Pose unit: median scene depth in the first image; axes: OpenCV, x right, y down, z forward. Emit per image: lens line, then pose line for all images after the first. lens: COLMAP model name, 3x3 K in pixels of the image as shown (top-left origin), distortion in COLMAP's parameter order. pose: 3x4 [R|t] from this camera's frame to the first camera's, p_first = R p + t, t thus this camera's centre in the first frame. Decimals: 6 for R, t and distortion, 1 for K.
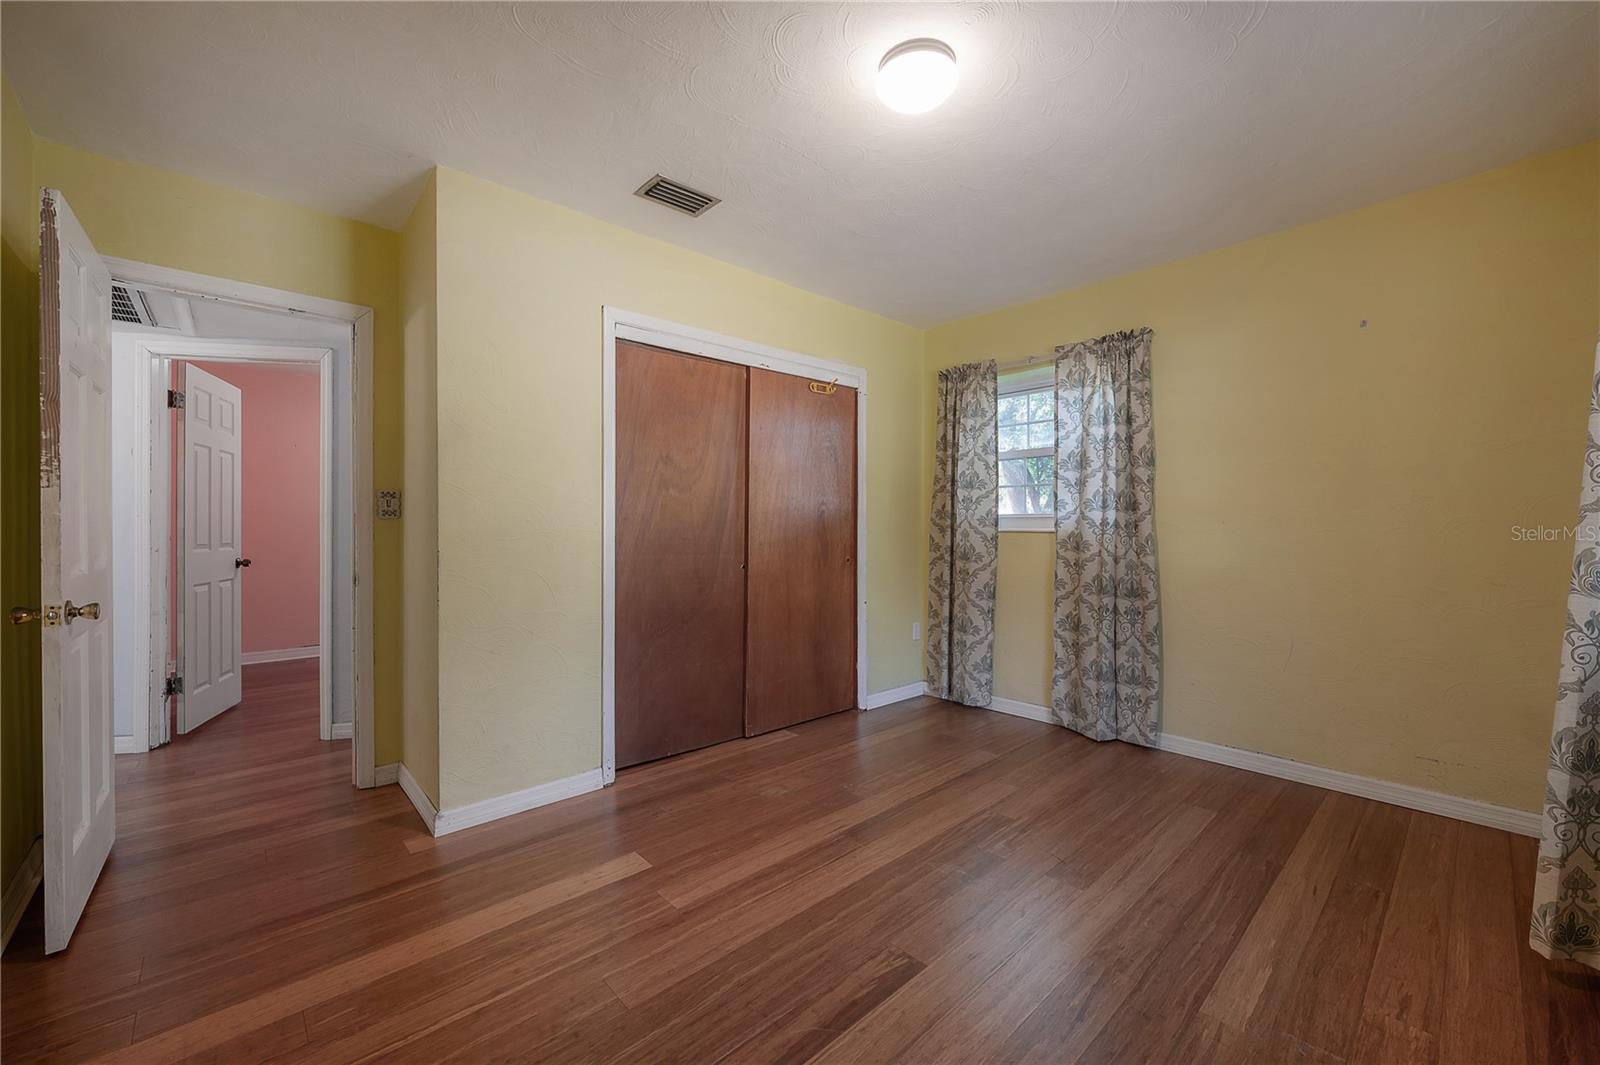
lens RADIAL K [[647.2, 0, 802.5], [0, 647.2, 529.6], [0, 0, 1]] dist [-0.005067, -0.003929]
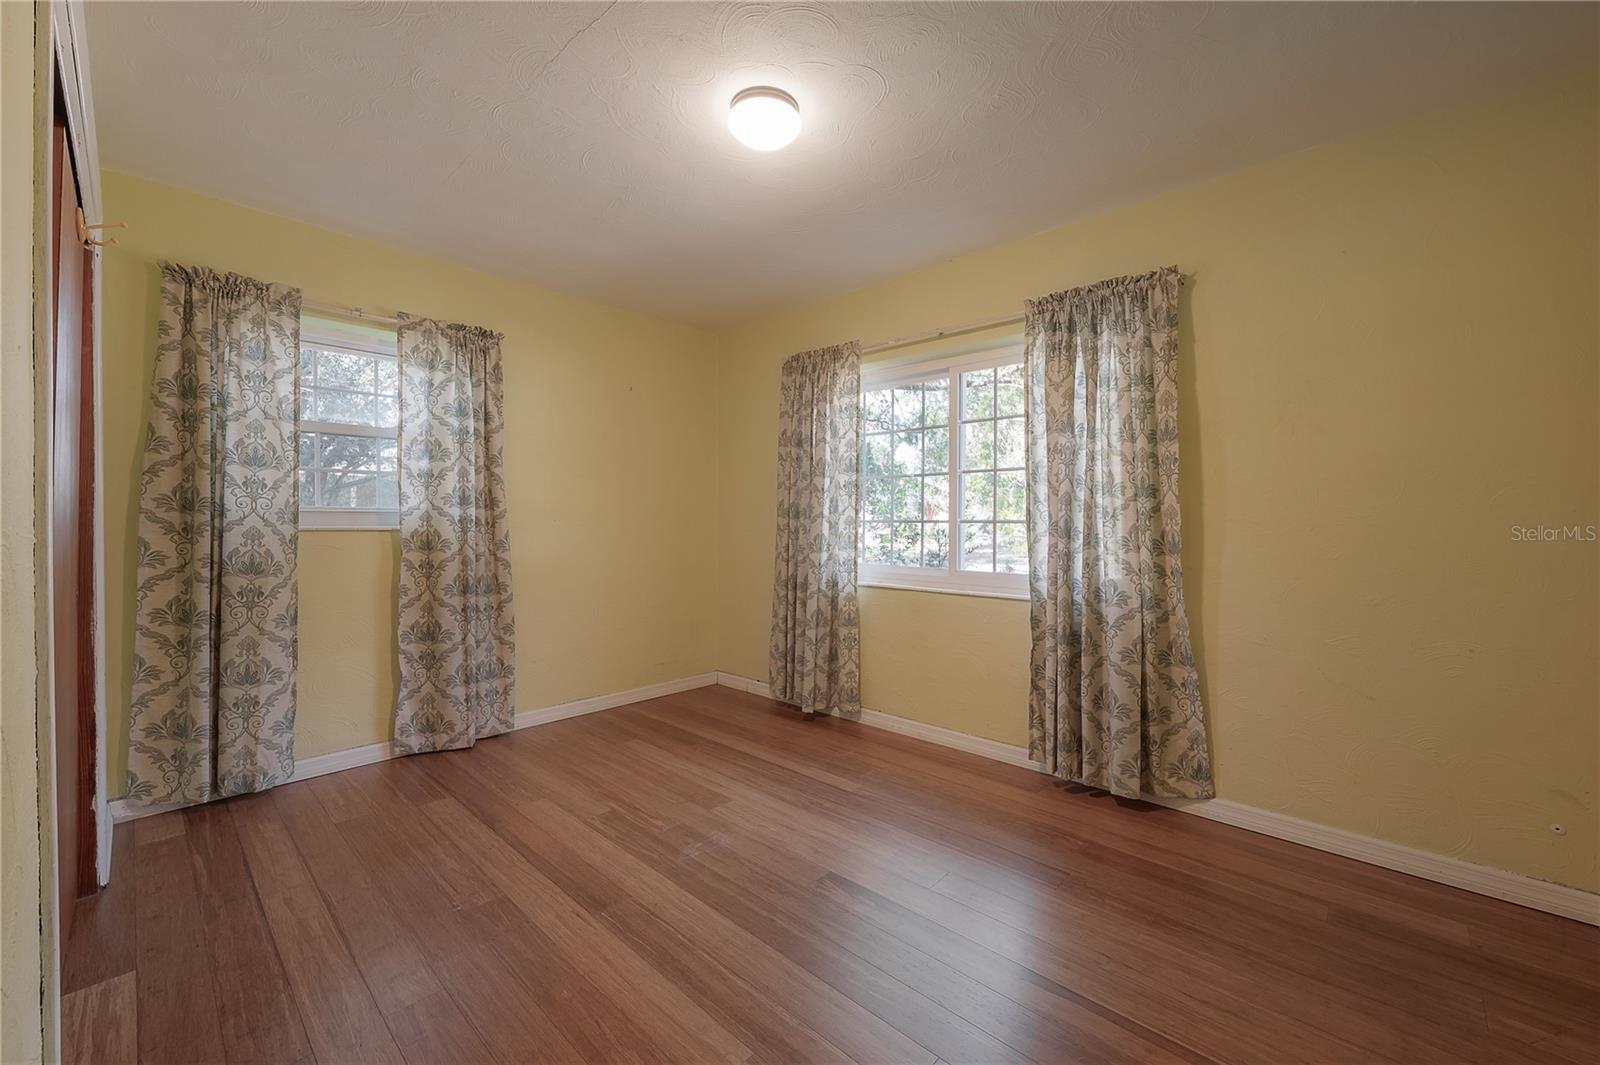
lens RADIAL K [[647.2, 0, 802.3], [0, 647.2, 528.4], [0, 0, 1]] dist [-0.005067, -0.003929]
pose [[-0.095958, -0.008826, 0.995346, -0.517020], [0.002257, 0.999956, 0.009084, -0.005165], [-0.995383, 0.003118, -0.095934, 0.571843]]
